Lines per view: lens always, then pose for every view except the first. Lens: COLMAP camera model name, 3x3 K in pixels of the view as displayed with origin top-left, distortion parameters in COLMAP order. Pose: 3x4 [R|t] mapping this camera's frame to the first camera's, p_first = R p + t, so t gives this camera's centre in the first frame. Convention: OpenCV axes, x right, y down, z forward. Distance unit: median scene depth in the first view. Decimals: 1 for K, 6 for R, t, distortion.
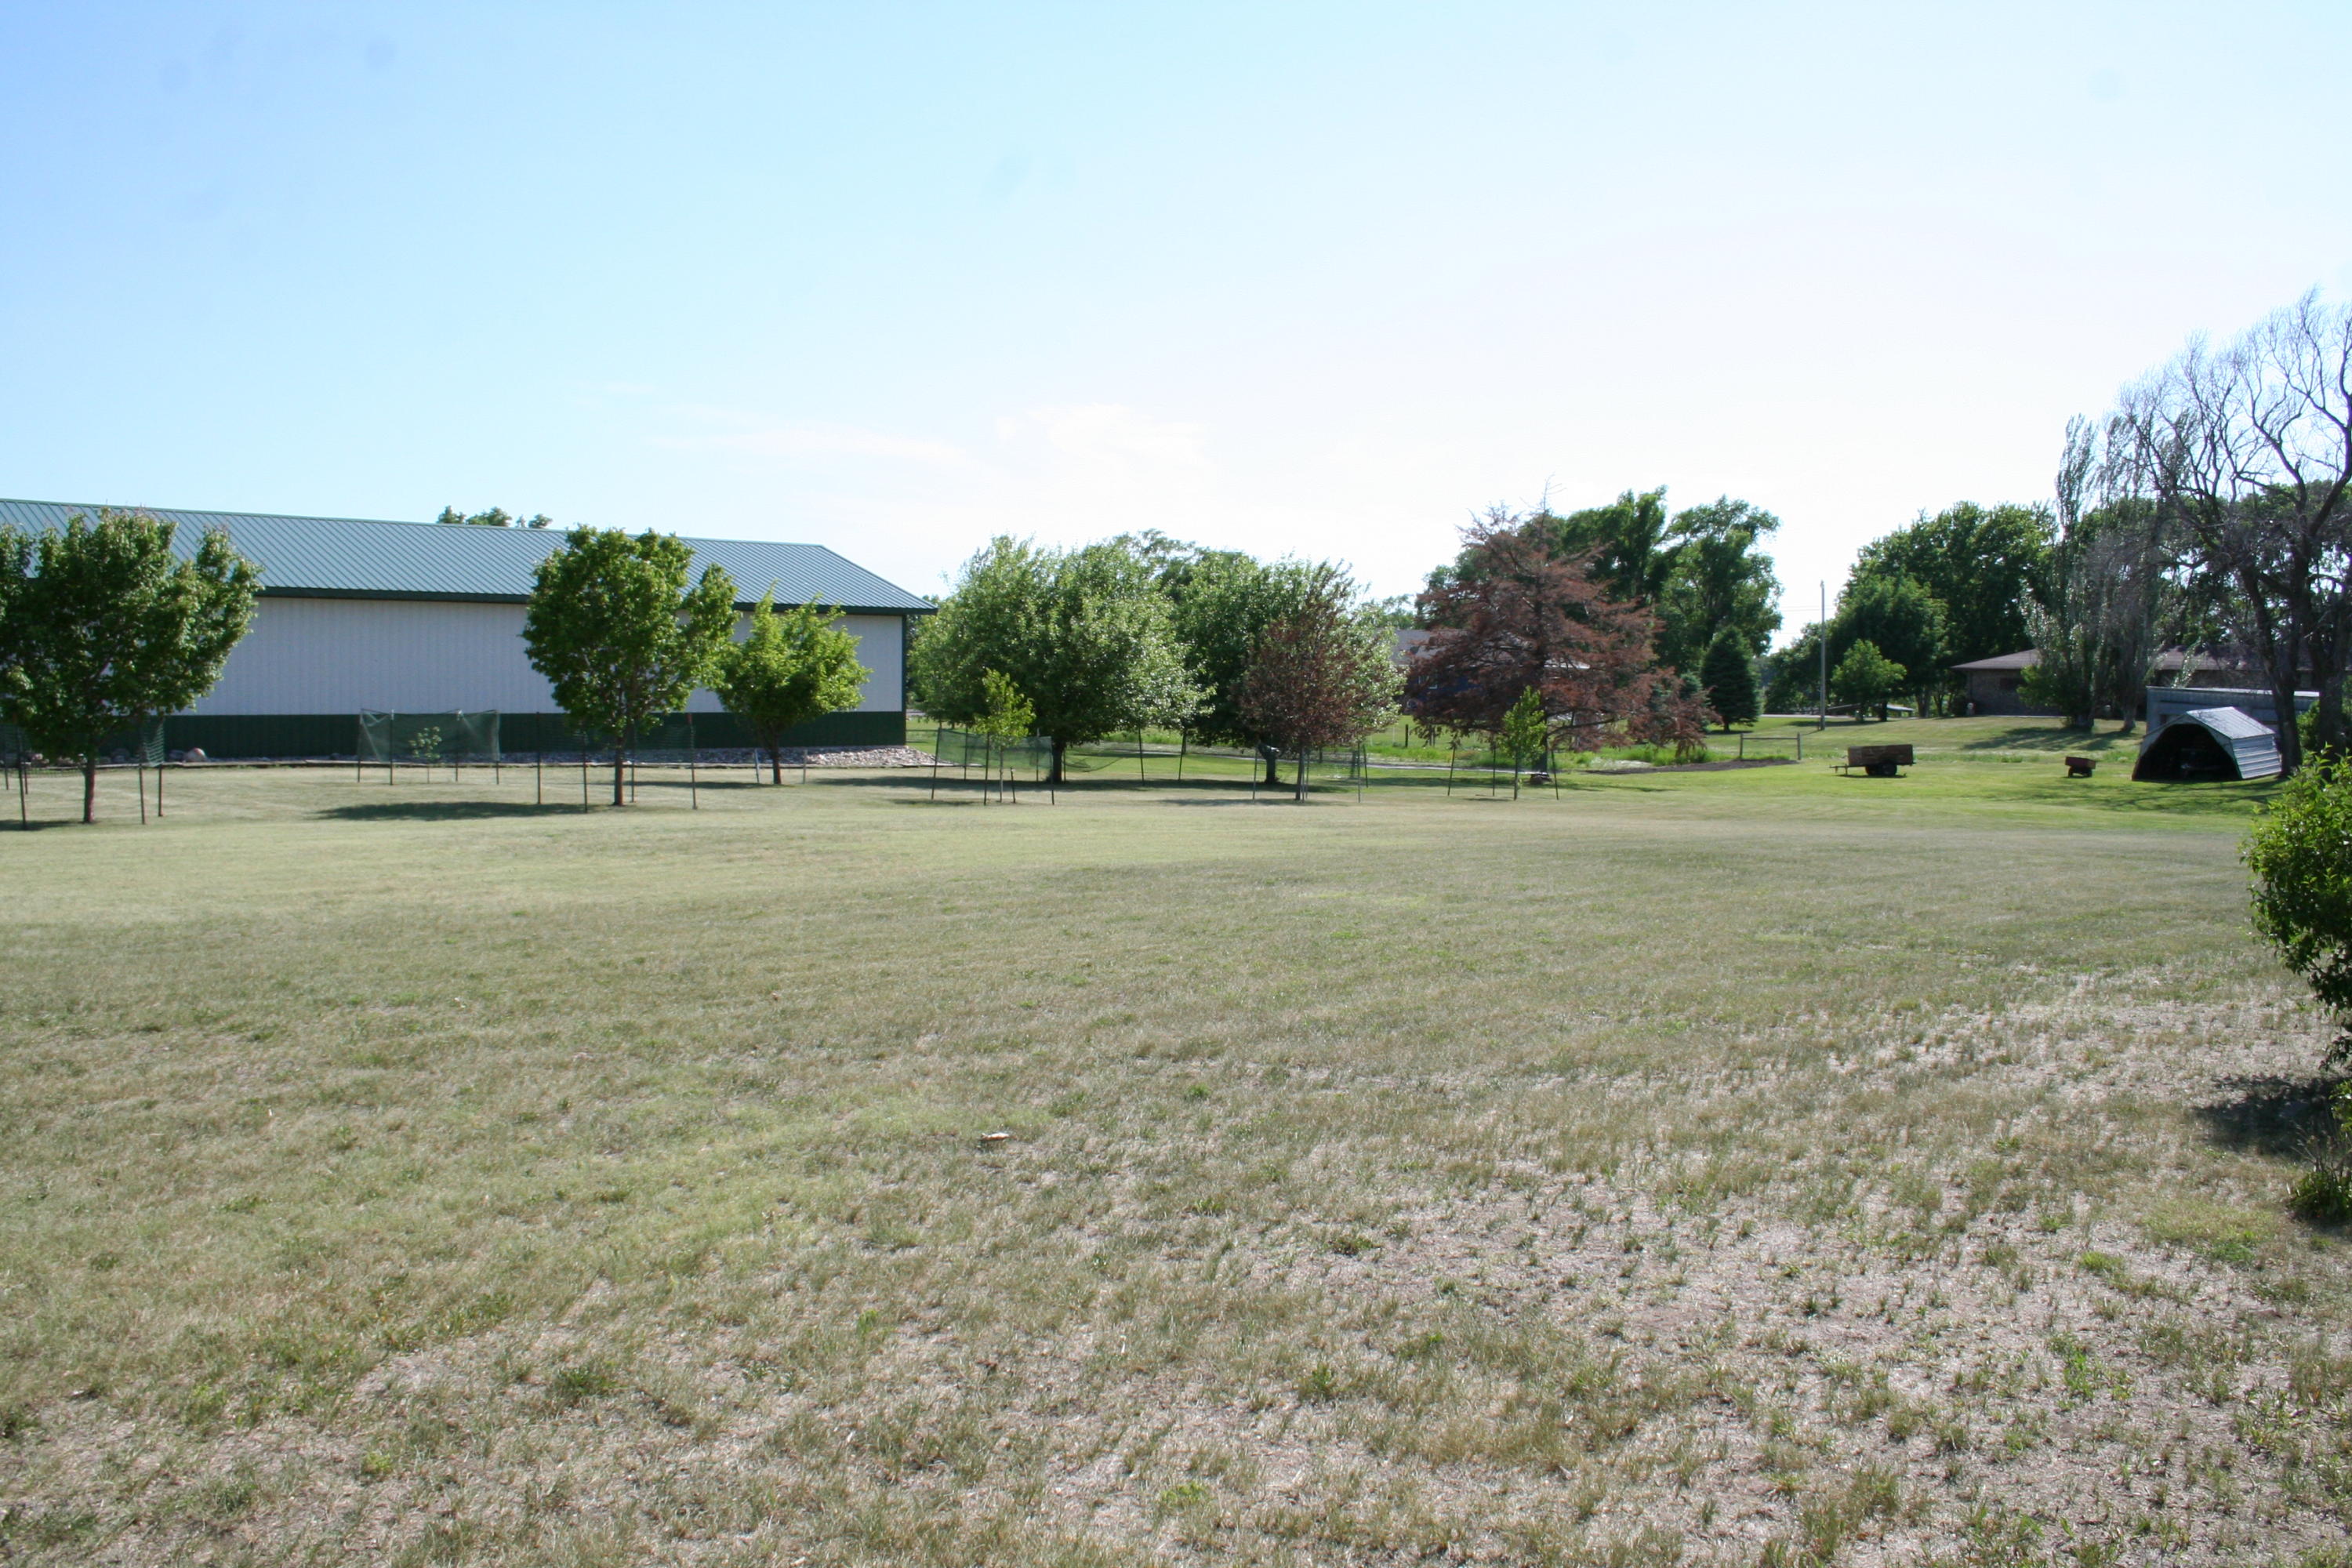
lens RADIAL K [[1999.5, 0, 1169.5], [0, 1999.5, 791.0], [0, 0, 1]] dist [-0.153849, 0.132054]
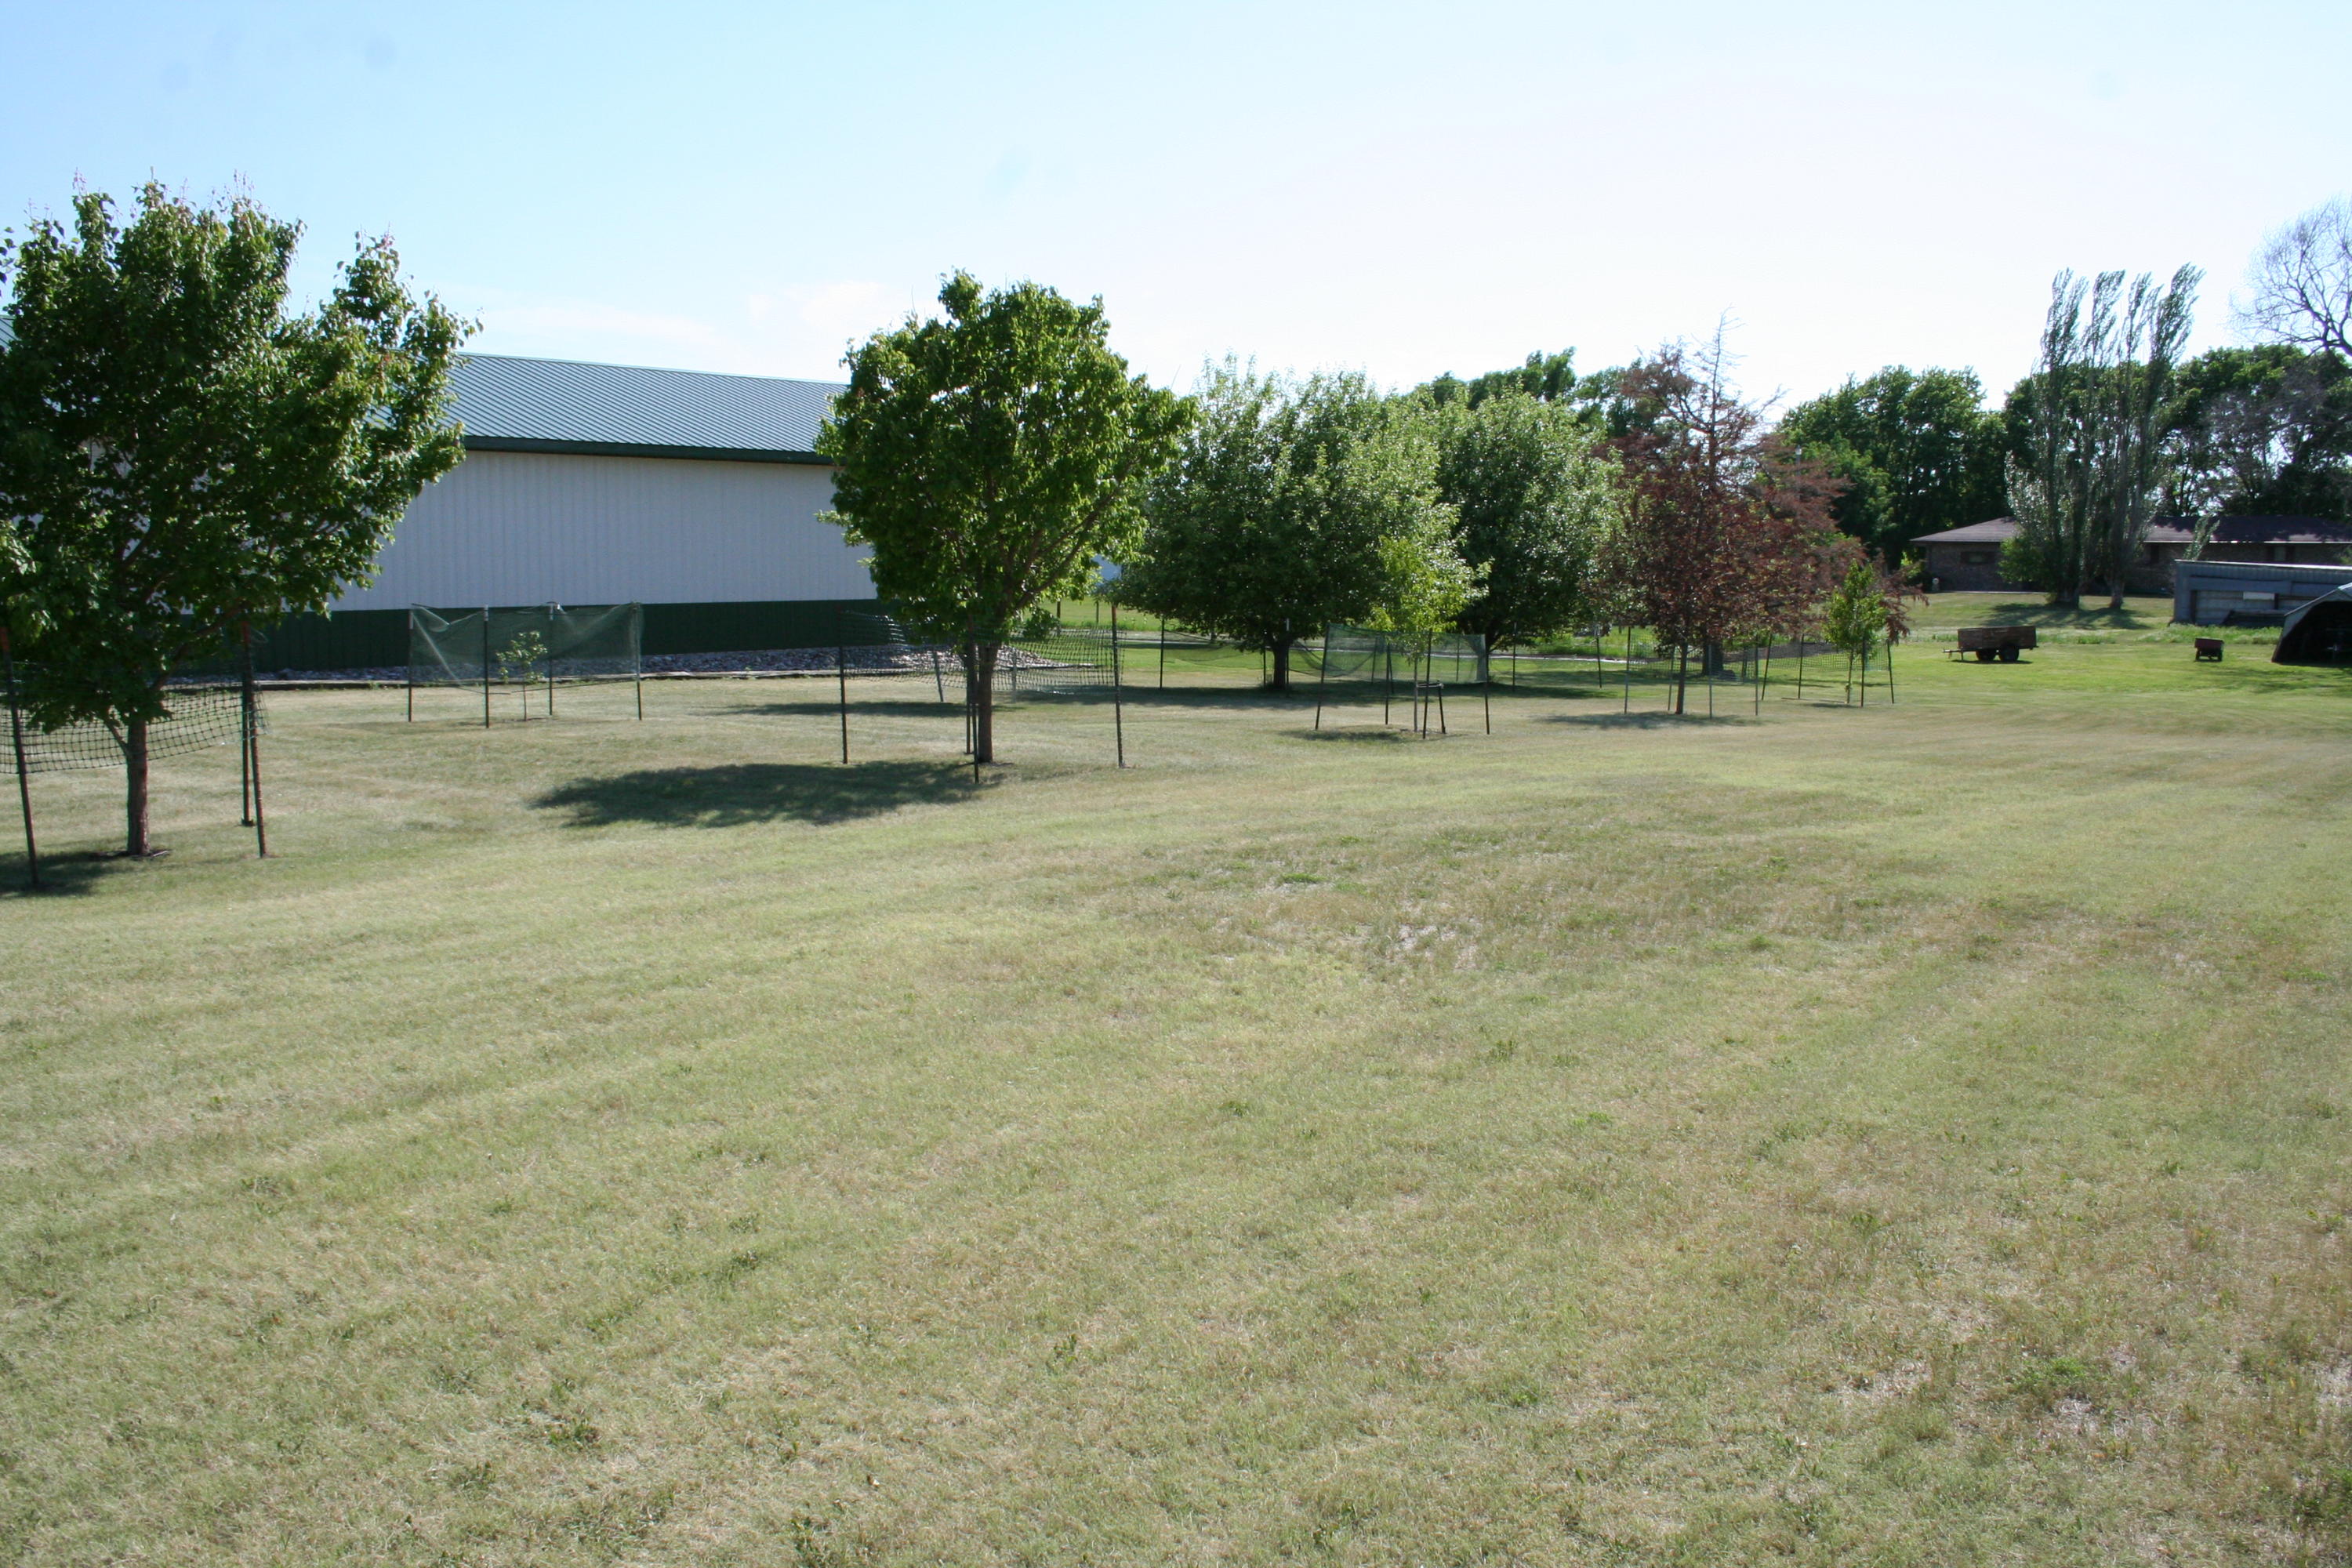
lens RADIAL K [[1999.5, 0, 1178.2], [0, 1999.5, 779.5], [0, 0, 1]] dist [-0.153849, 0.132054]
pose [[0.990236, -0.021431, 0.137741, -0.118193], [0.013891, 0.998364, 0.055471, -0.007662], [-0.138705, -0.053016, 0.988914, 0.156139]]
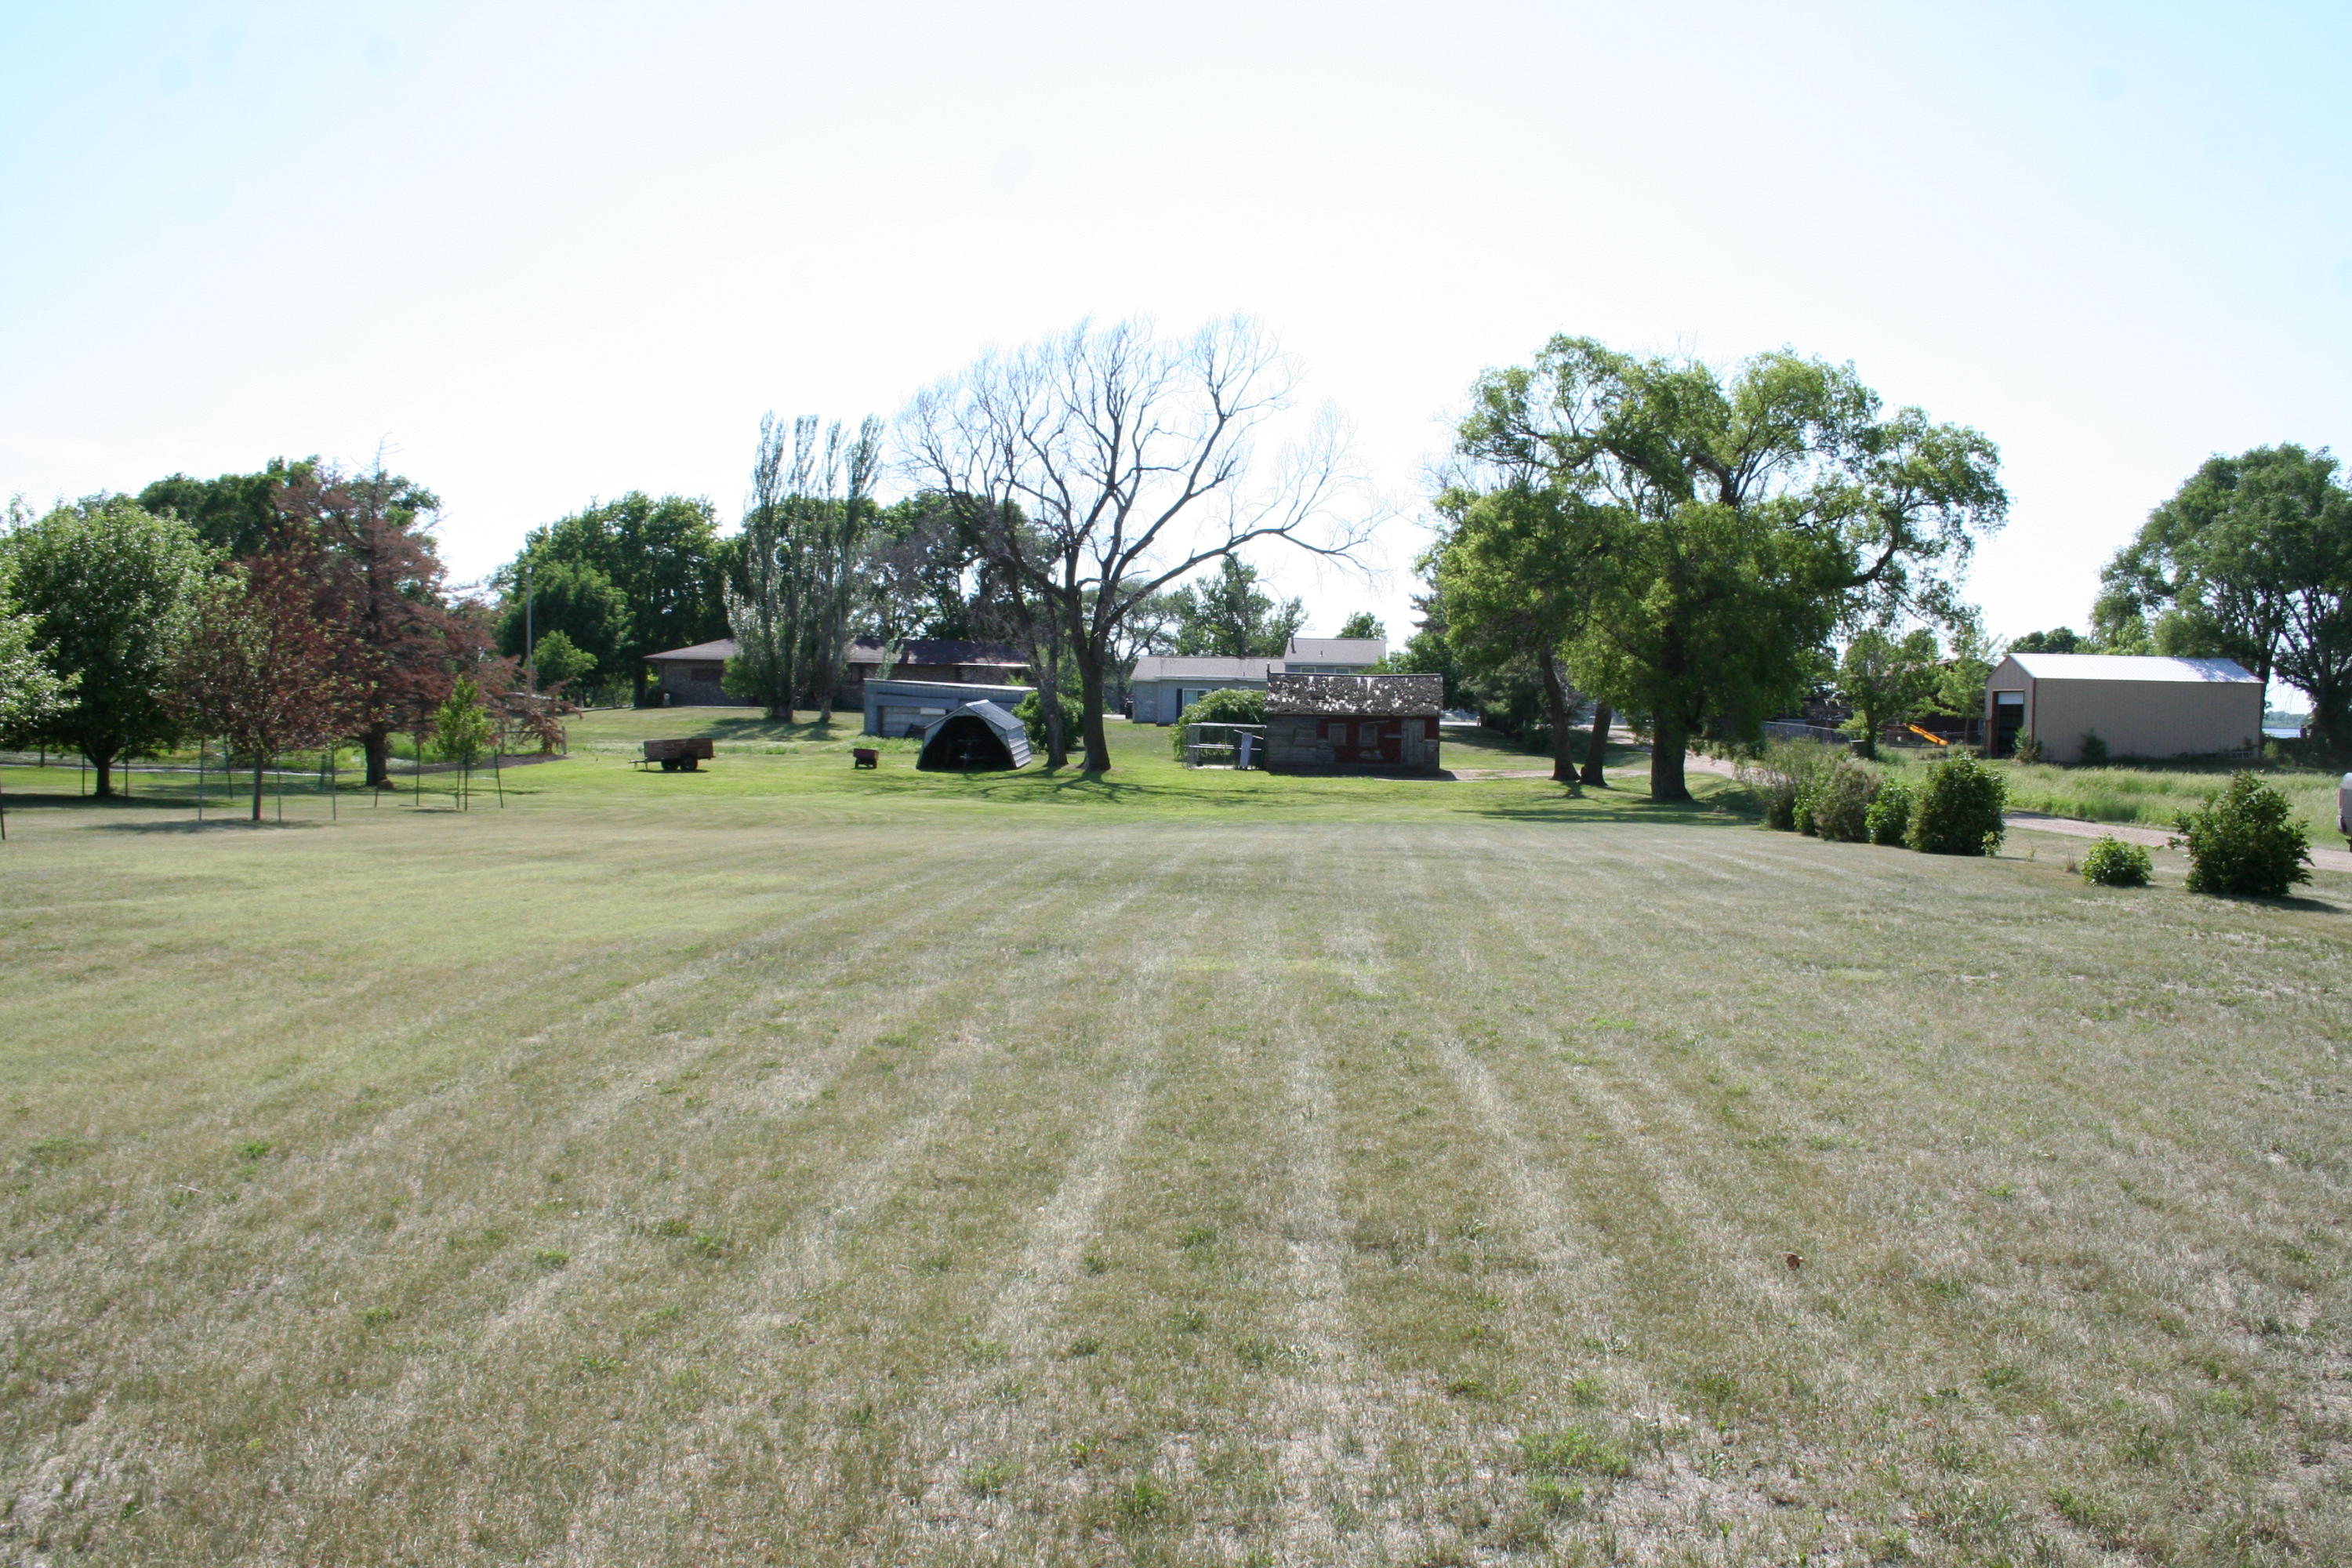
lens RADIAL K [[1999.5, 0, 1180.0], [0, 1999.5, 804.8], [0, 0, 1]] dist [-0.153849, 0.132054]
pose [[0.748472, -0.026087, 0.662654, -0.089964], [0.017147, 0.999653, 0.019987, -0.005443], [-0.662945, -0.003597, 0.748659, 0.098655]]
